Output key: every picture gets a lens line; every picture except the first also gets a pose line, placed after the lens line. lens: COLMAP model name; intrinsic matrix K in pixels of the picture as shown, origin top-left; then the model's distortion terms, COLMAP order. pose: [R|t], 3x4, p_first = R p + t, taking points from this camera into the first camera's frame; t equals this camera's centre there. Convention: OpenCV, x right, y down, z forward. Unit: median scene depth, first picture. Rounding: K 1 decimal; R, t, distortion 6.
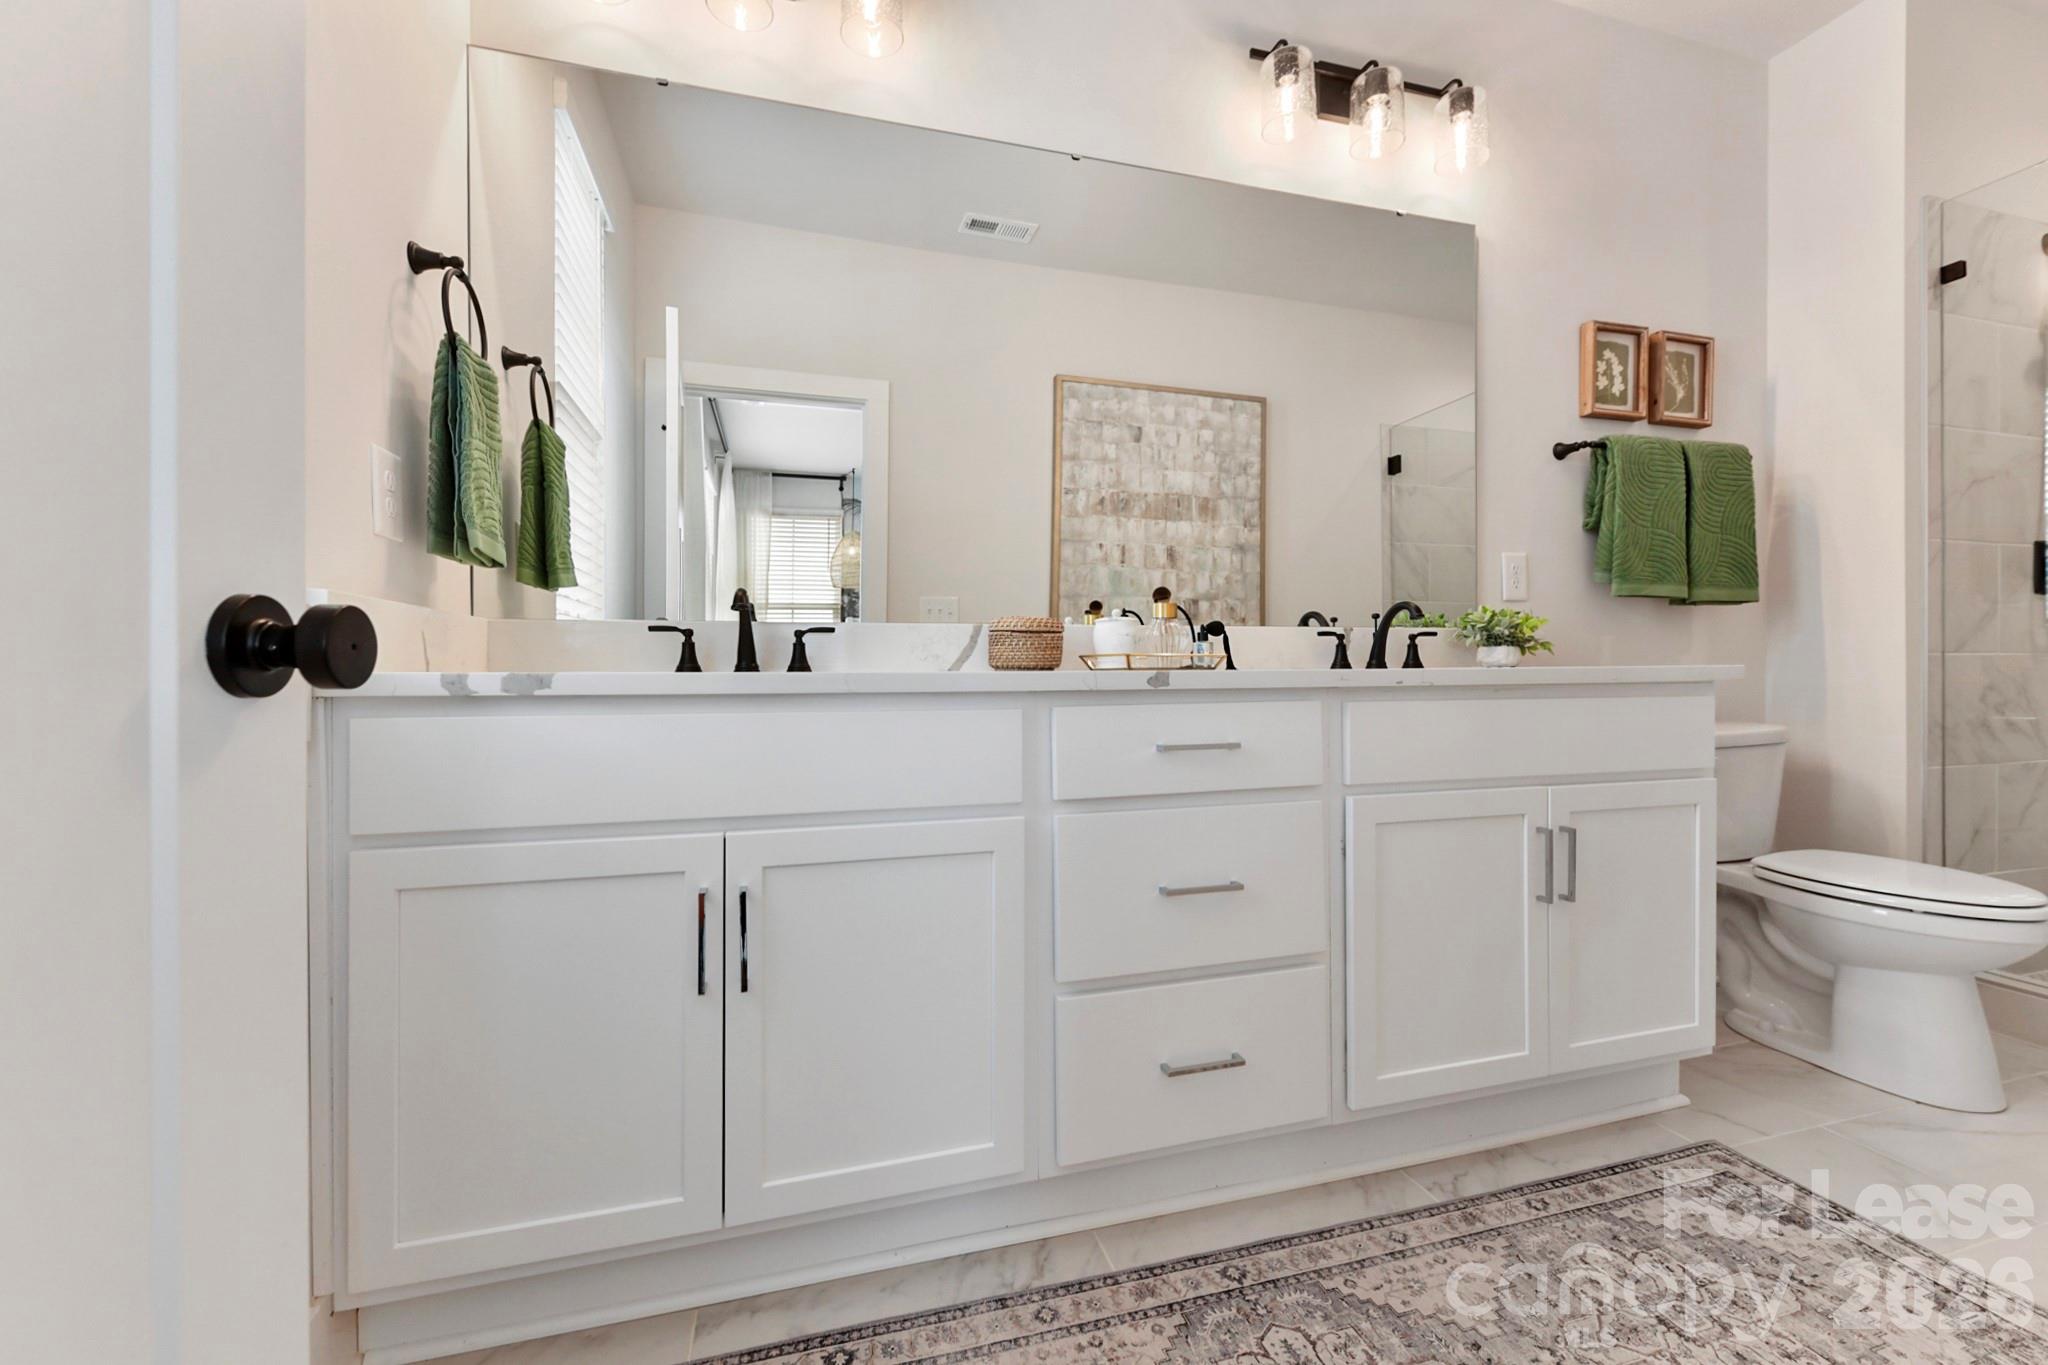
lens RADIAL K [[816.3, 0, 1018.3], [0, 816.3, 679.0], [0, 0, 1]] dist [0.000893, 0.000141]
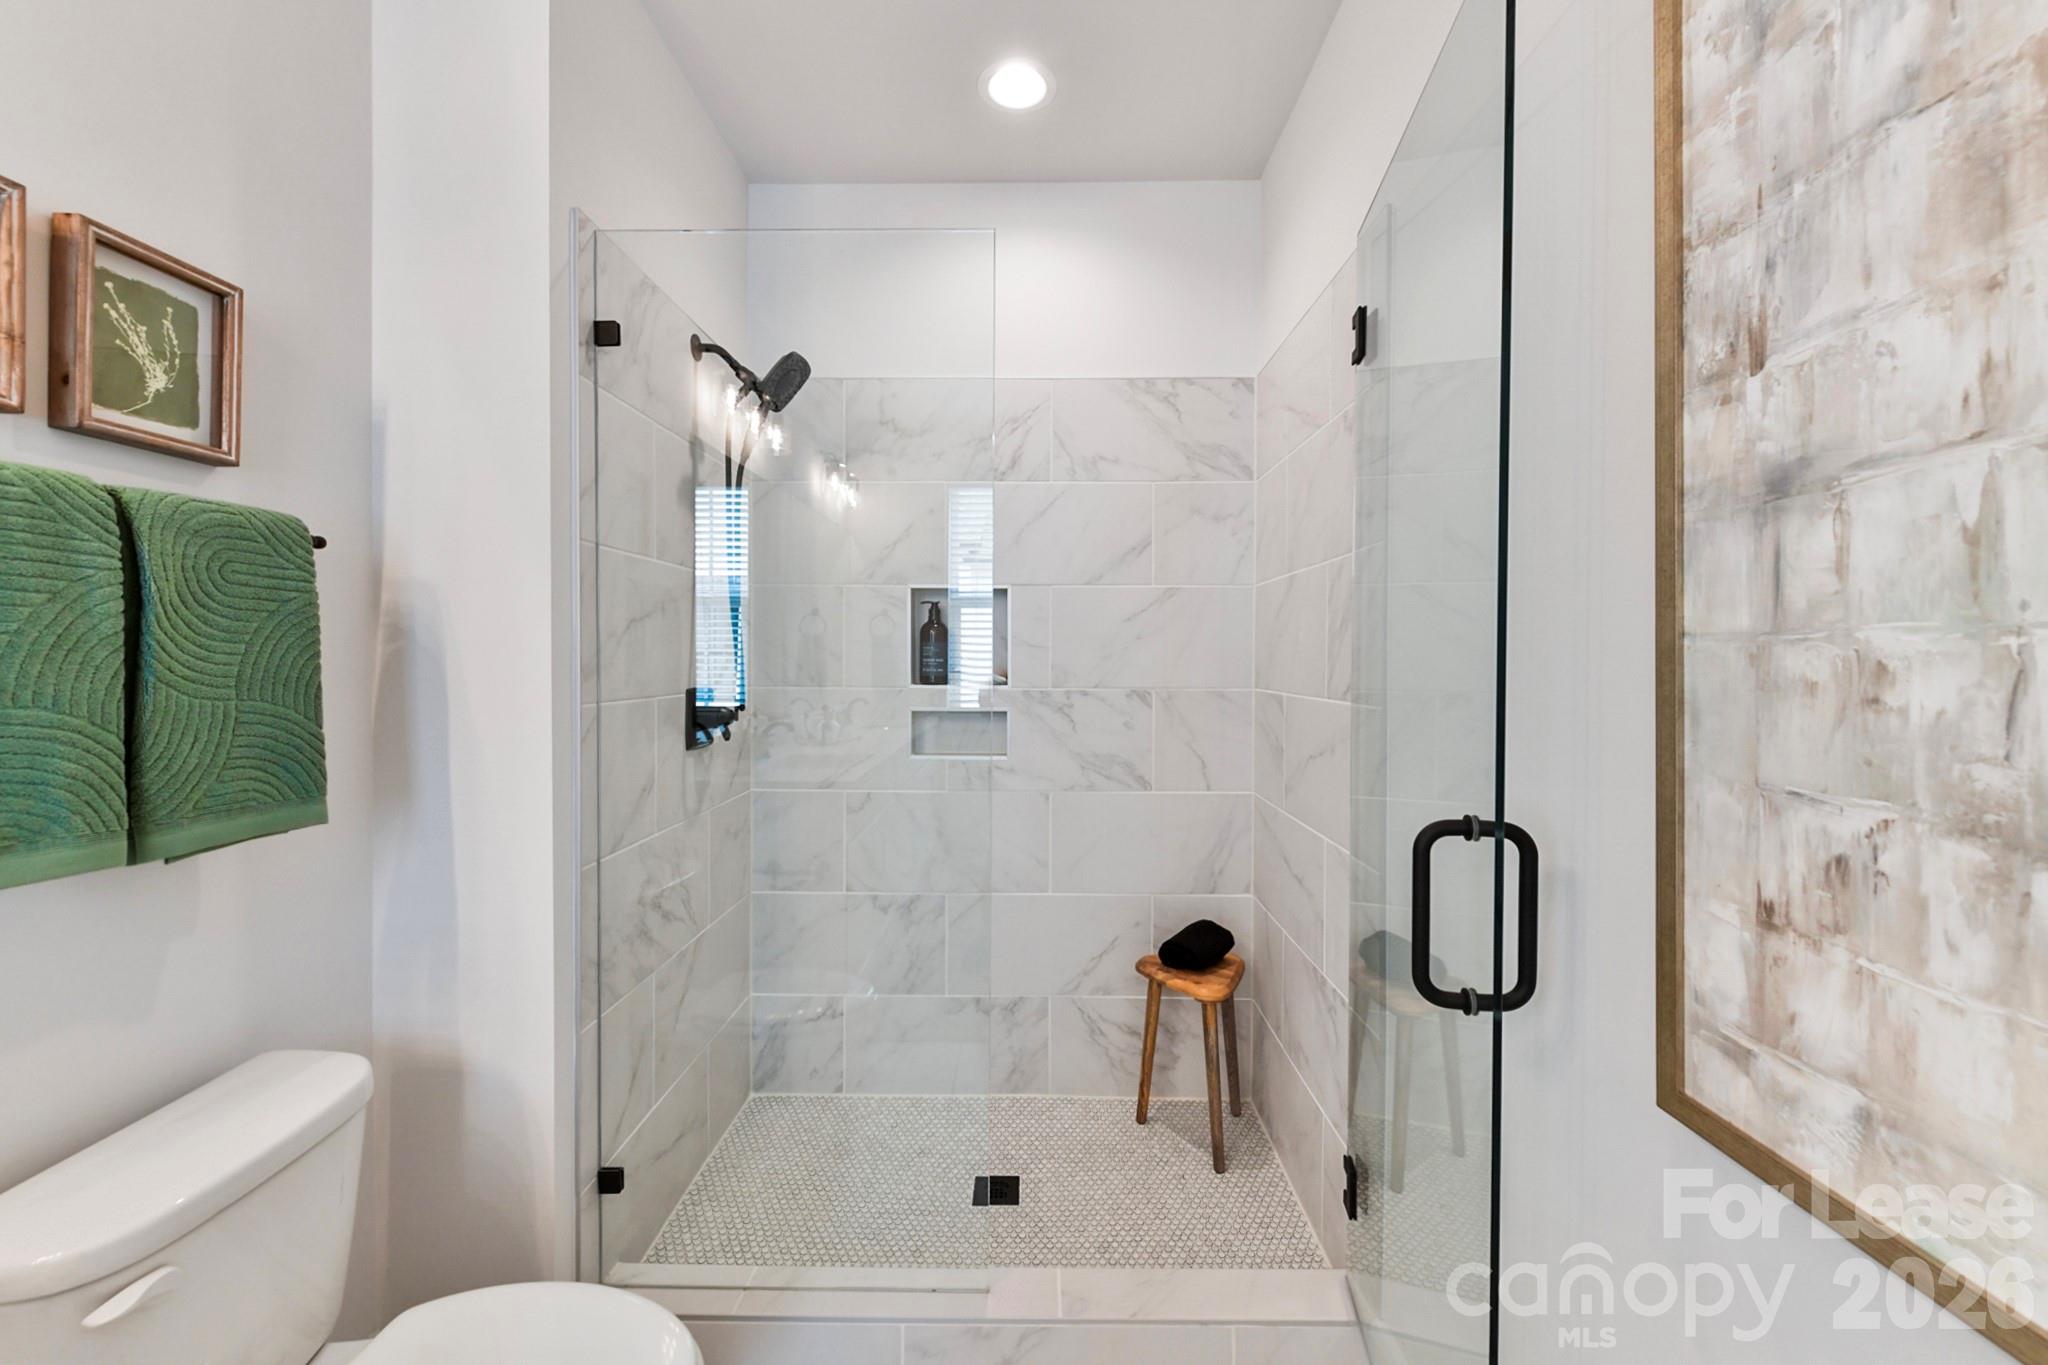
lens RADIAL K [[816.3, 0, 1021.2], [0, 816.3, 666.9], [0, 0, 1]] dist [0.000893, 0.000141]
pose [[0.300010, -0.005343, 0.953921, 0.532048], [-0.002811, 0.999975, 0.006485, -0.197935], [-0.953932, -0.004627, 0.299987, 0.409714]]
